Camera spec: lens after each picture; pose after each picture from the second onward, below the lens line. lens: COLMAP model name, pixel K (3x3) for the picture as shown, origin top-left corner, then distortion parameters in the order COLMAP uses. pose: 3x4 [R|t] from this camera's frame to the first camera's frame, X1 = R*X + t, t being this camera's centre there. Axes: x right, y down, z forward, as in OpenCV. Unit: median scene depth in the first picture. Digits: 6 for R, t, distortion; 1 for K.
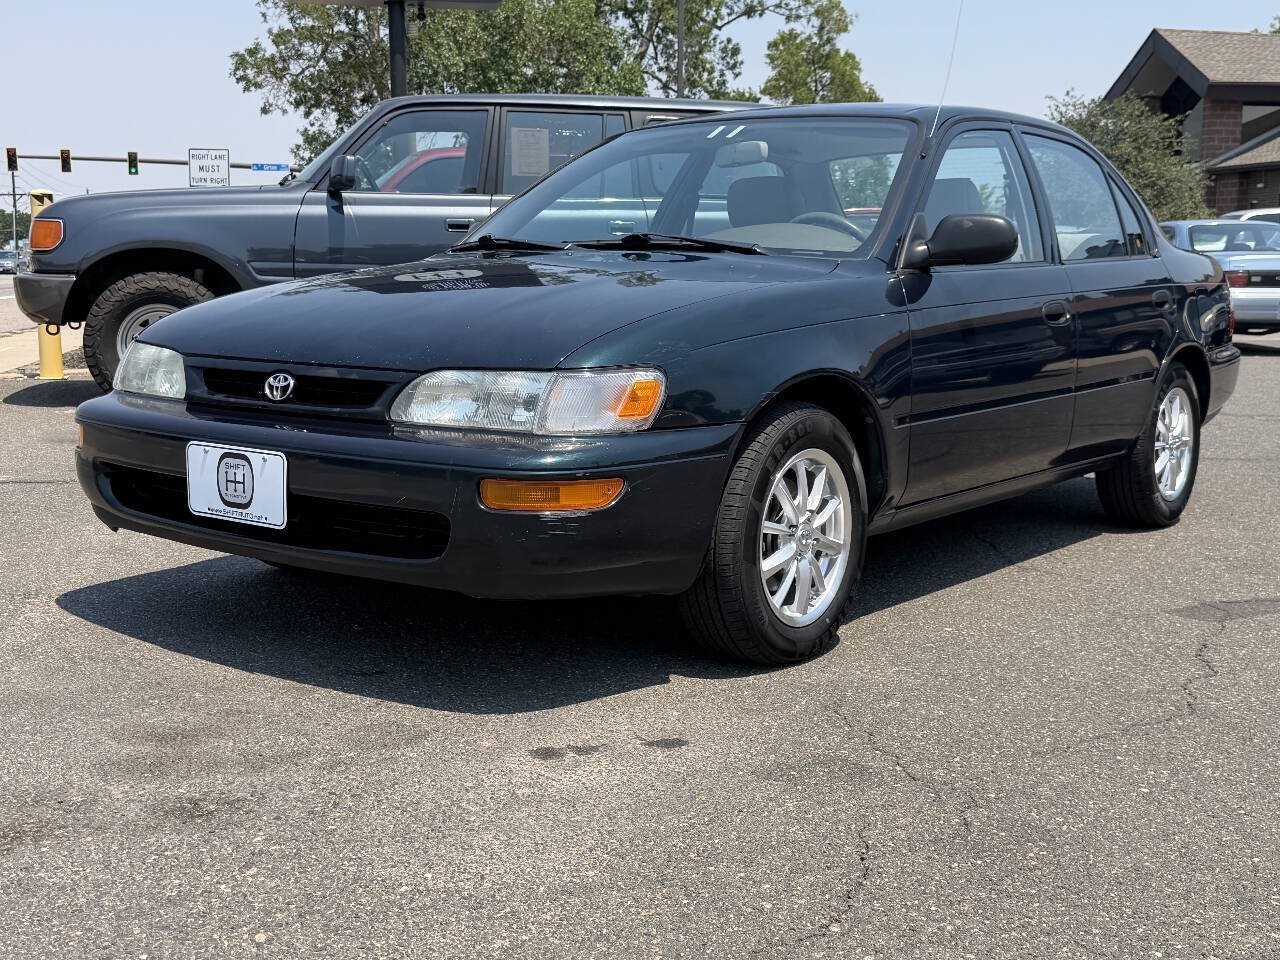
lens RADIAL K [[1497.4, 0, 640.0], [0, 1497.4, 479.1], [0, 0, 1]] dist [0.214664, -0.513620]
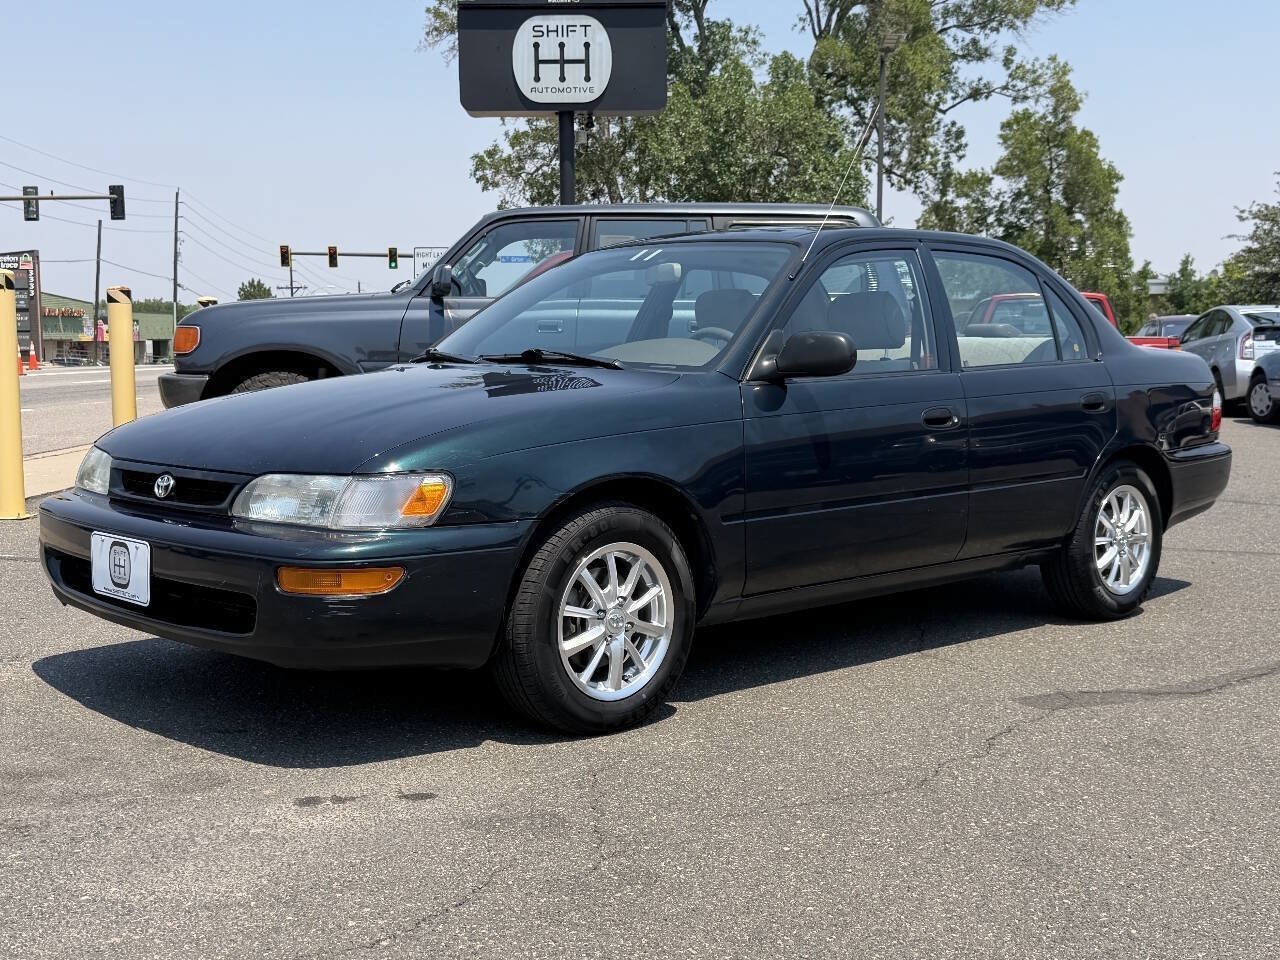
lens RADIAL K [[1497.4, 0, 640.0], [0, 1497.4, 479.1], [0, 0, 1]] dist [0.214664, -0.513620]
pose [[0.986540, 0.005895, -0.163413, 0.030580], [-0.014501, 0.998567, -0.051521, -0.000962], [0.162875, 0.053197, 0.985212, -0.011131]]
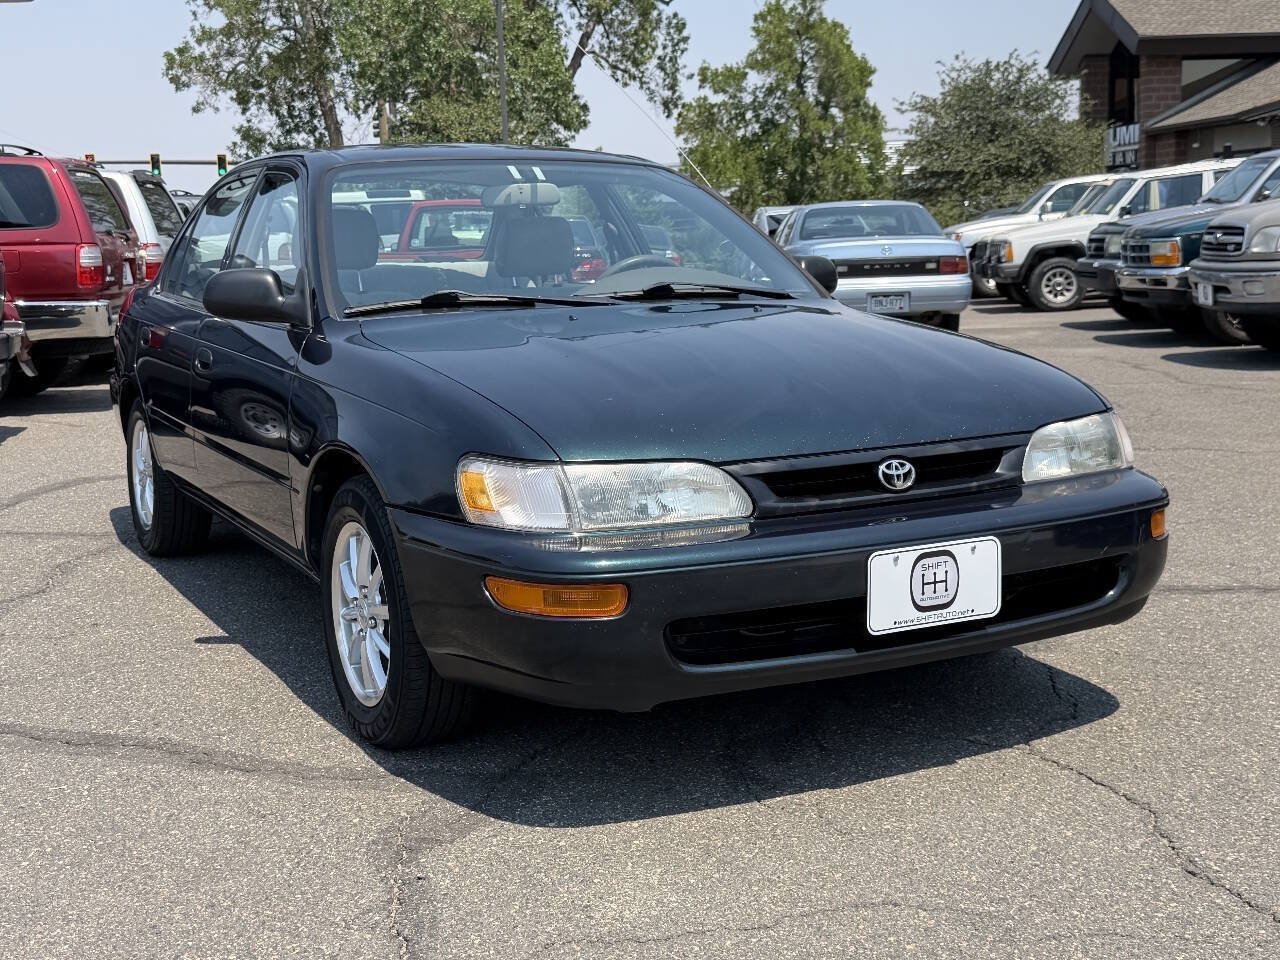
lens RADIAL K [[1495.0, 0, 636.0], [0, 1495.0, 476.5], [0, 0, 1]] dist [0.220359, -0.530168]
pose [[0.996287, -0.023769, -0.082747, 0.161823], [0.024719, 0.999639, 0.010482, -0.009569], [0.082468, -0.012489, 0.996515, 0.047989]]
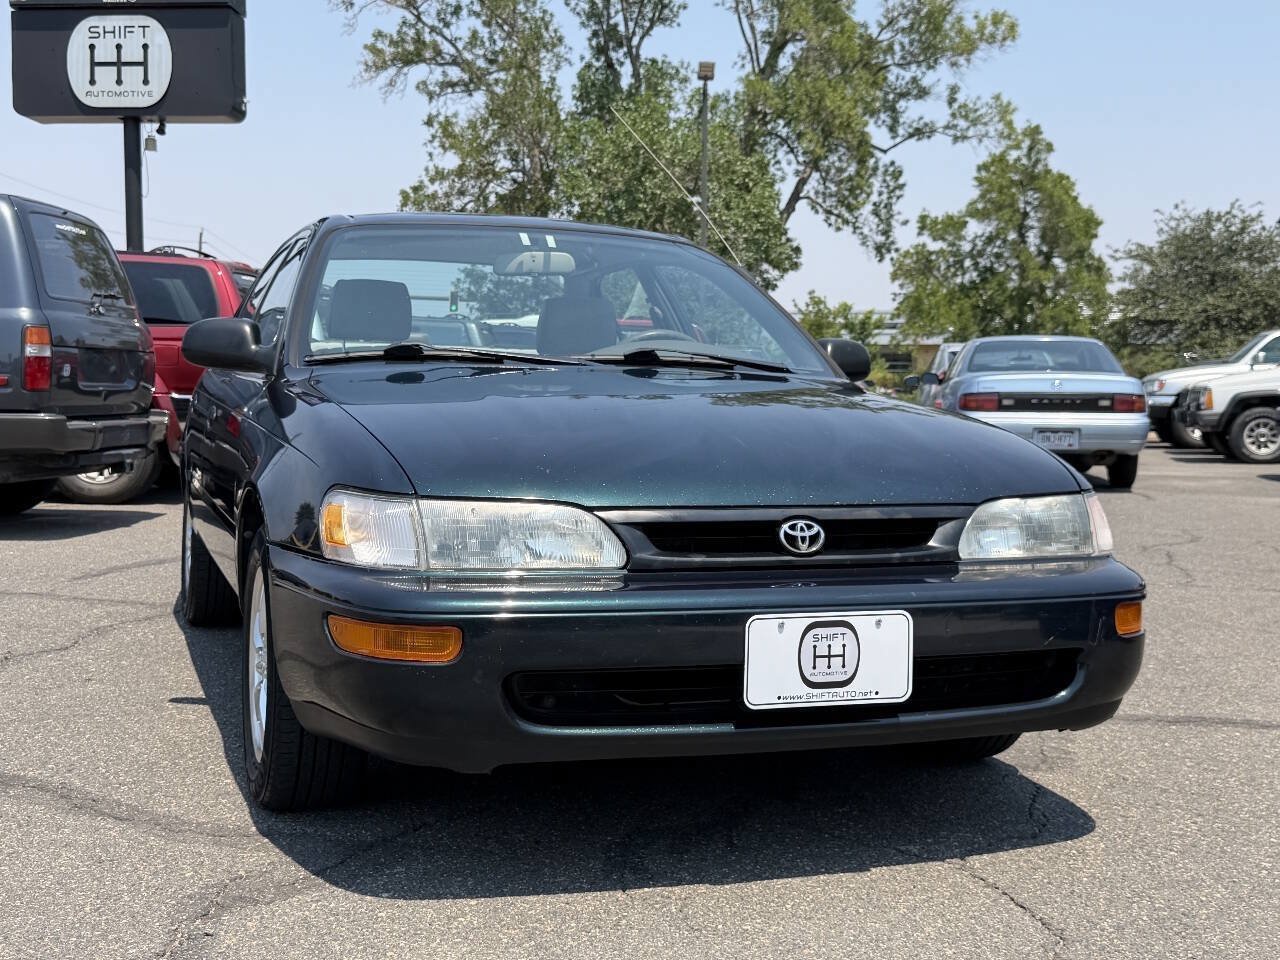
lens RADIAL K [[1497.4, 0, 640.0], [0, 1497.4, 479.1], [0, 0, 1]] dist [0.214664, -0.513620]
pose [[0.975481, 0.017639, -0.219376, 0.178393], [-0.036110, 0.996102, -0.080478, -0.004804], [0.217101, 0.086427, 0.972315, 0.056944]]
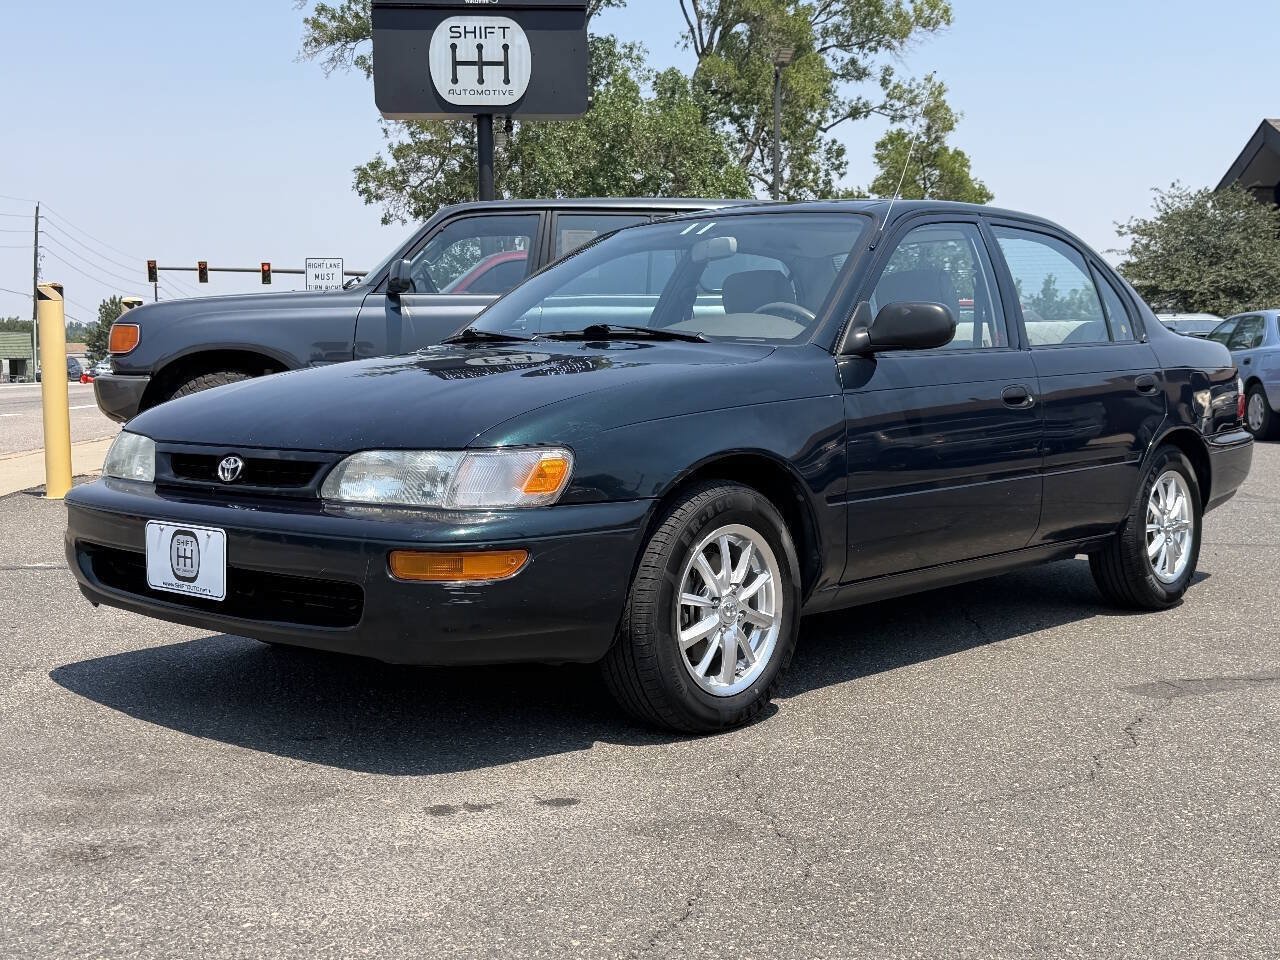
lens RADIAL K [[1495.0, 0, 636.0], [0, 1495.0, 476.5], [0, 0, 1]] dist [0.220359, -0.530168]
pose [[0.996573, -0.006714, -0.082450, 0.012936], [0.001294, 0.997844, -0.065621, 0.001454], [0.082713, 0.065289, 0.994432, -0.004440]]
